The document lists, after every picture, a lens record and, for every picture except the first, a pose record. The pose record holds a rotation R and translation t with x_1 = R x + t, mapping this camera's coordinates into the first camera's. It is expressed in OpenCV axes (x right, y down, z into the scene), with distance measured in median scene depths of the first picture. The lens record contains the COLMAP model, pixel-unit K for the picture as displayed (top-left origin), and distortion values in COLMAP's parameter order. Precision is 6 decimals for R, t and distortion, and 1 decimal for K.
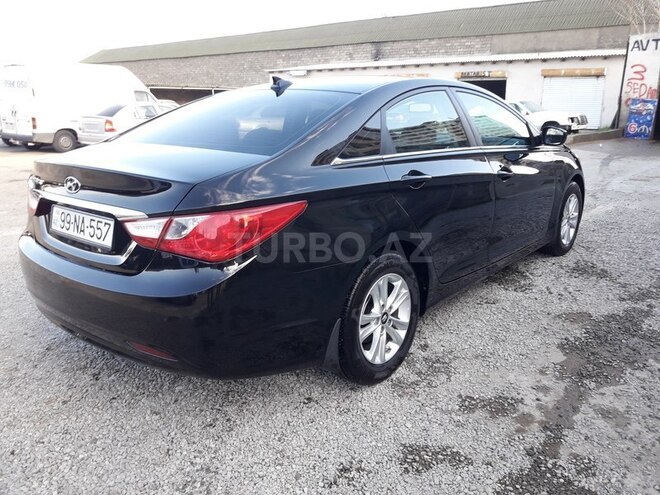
lens RADIAL K [[545.2, 0, 330.0], [0, 545.2, 247.5], [0, 0, 1]] dist [-0.004573, -0.036311]
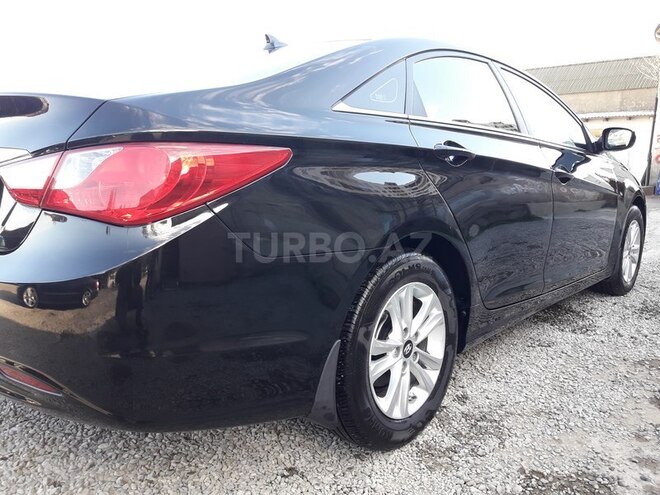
lens RADIAL K [[552.6, 0, 340.9], [0, 552.6, 246.8], [0, 0, 1]] dist [-0.037355, 0.012944]
pose [[0.999660, 0.020822, -0.015714, 0.023989], [-0.022494, 0.993104, -0.115058, 0.079951], [0.013210, 0.115373, 0.993234, 0.290271]]
